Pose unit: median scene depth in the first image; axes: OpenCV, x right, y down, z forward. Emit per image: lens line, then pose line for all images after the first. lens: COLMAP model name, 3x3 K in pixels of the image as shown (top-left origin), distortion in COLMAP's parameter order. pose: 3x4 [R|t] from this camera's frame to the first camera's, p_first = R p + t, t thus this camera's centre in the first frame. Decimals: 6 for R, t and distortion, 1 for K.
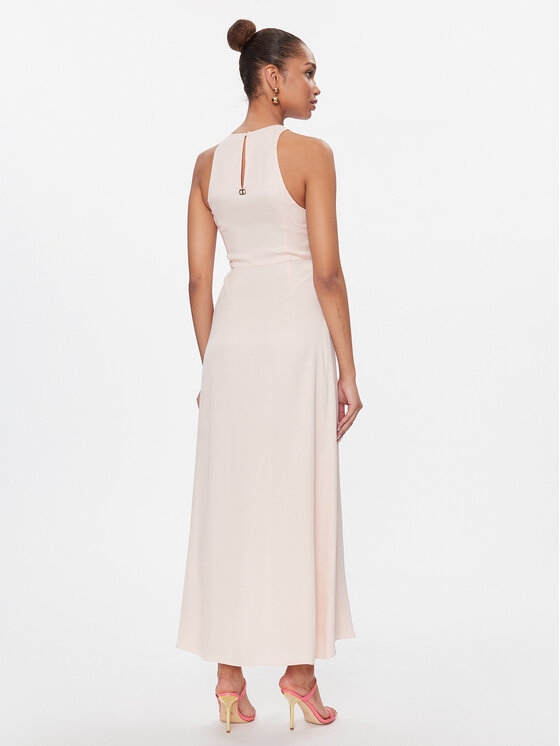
lens RADIAL K [[879.3, 0, 279.4], [0, 879.3, 372.6], [0, 0, 1]] dist [-0.075587, 0.000000]
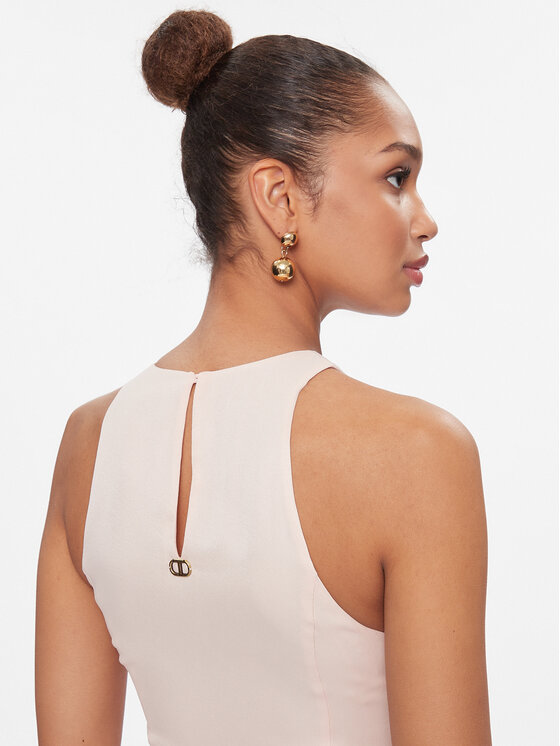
lens RADIAL K [[1160.6, 0, 279.8], [0, 1160.6, 372.9], [0, 0, 1]] dist [-0.129935, 0.000000]
pose [[0.991550, -0.005206, -0.129618, 0.045173], [0.002354, 0.999752, -0.022147, -0.266404], [0.129701, 0.021655, 0.991317, 0.594516]]
